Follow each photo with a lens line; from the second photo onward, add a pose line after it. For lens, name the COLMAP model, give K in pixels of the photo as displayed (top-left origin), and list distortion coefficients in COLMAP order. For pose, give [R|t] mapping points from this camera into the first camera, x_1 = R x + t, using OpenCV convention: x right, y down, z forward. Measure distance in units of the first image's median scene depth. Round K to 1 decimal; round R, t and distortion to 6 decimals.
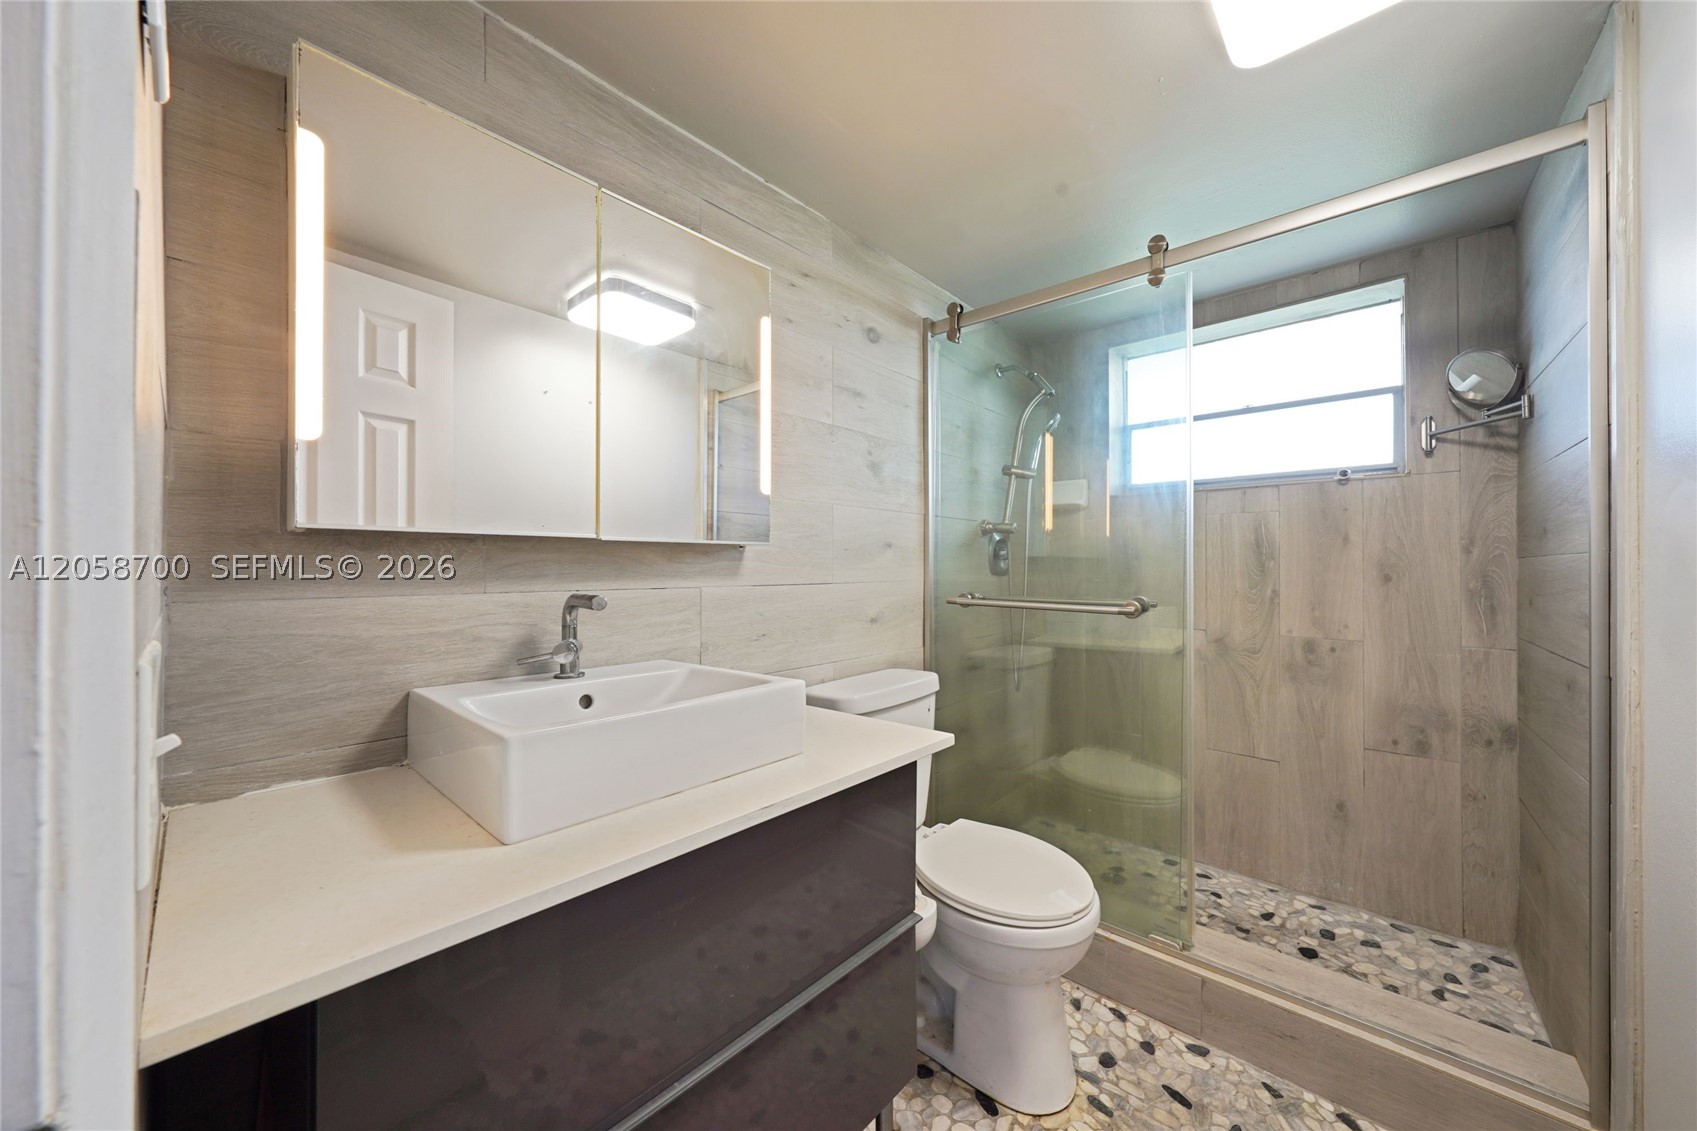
lens RADIAL K [[596.3, 0, 855.7], [0, 596.3, 567.4], [0, 0, 1]] dist [0.000778, 0.000274]
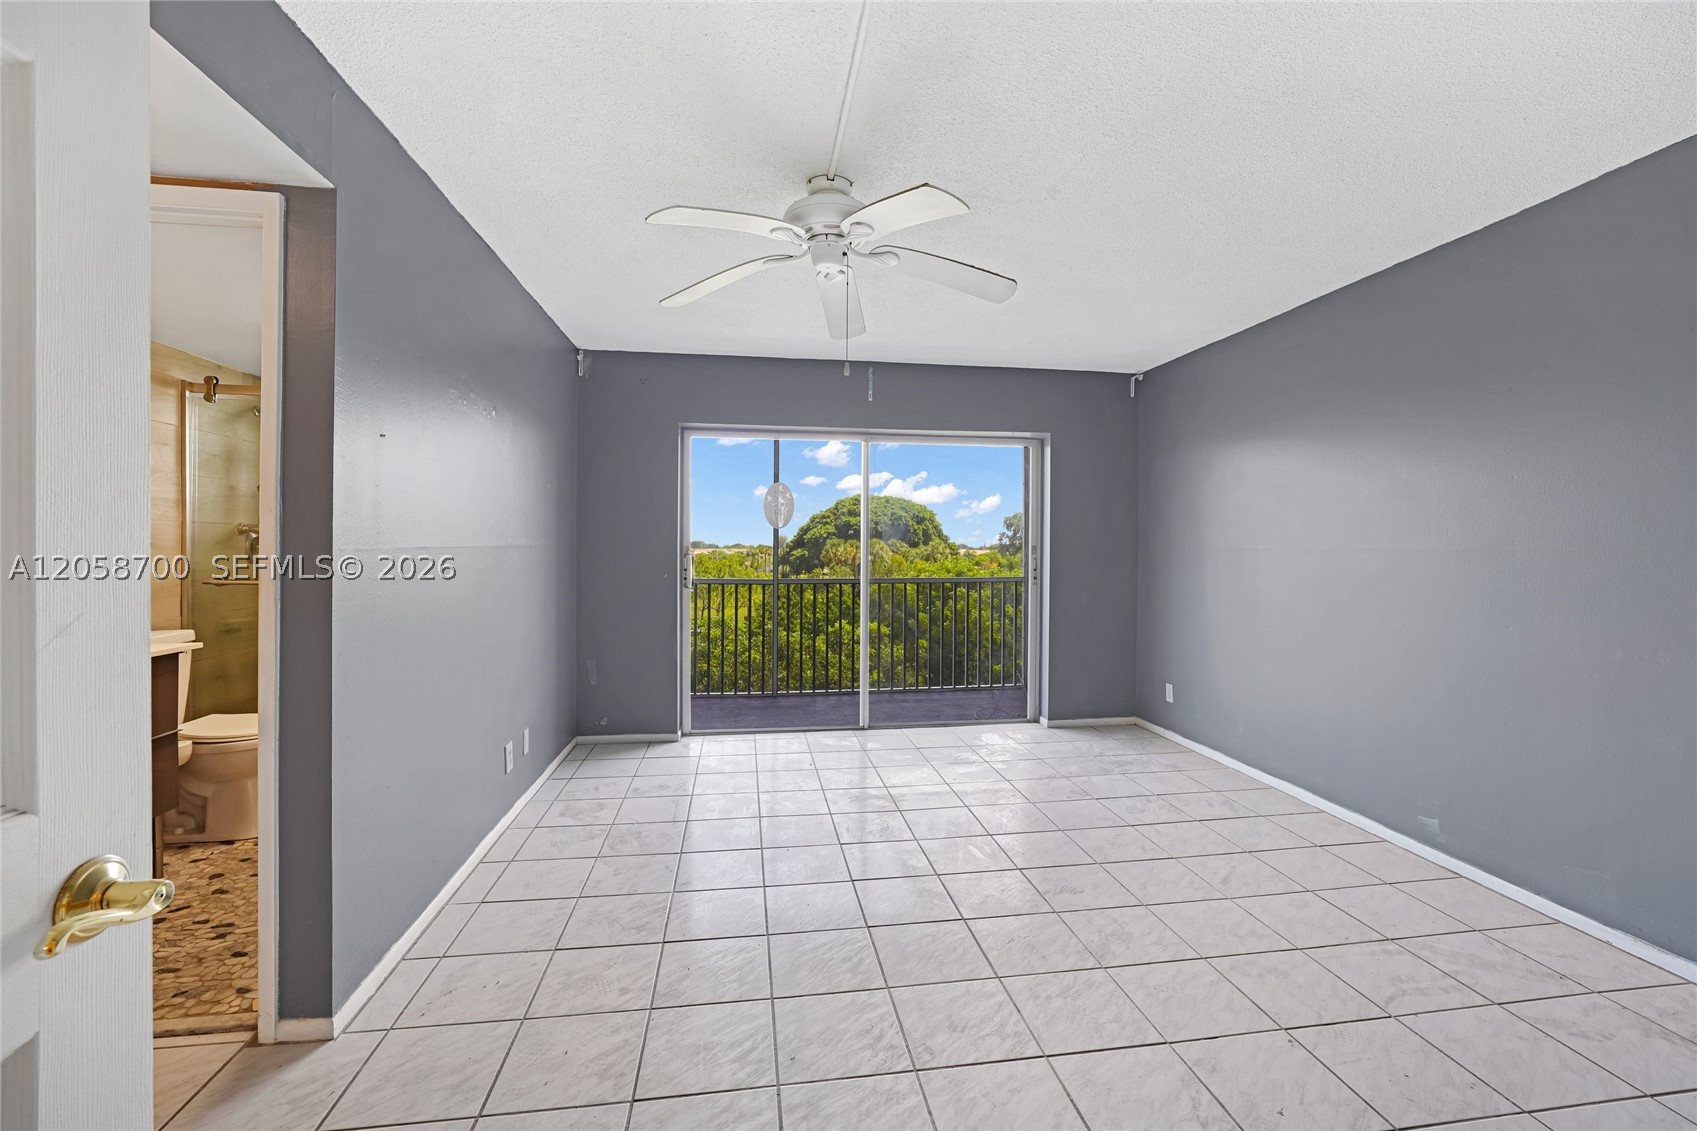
lens RADIAL K [[674.9, 0, 827.1], [0, 674.9, 549.4], [0, 0, 1]] dist [-0.010805, 0.002262]
pose [[0.631294, 0.001102, 0.775543, -0.145450], [-0.004860, 0.999985, 0.002535, -0.034179], [-0.775528, -0.005369, 0.631290, -1.156361]]
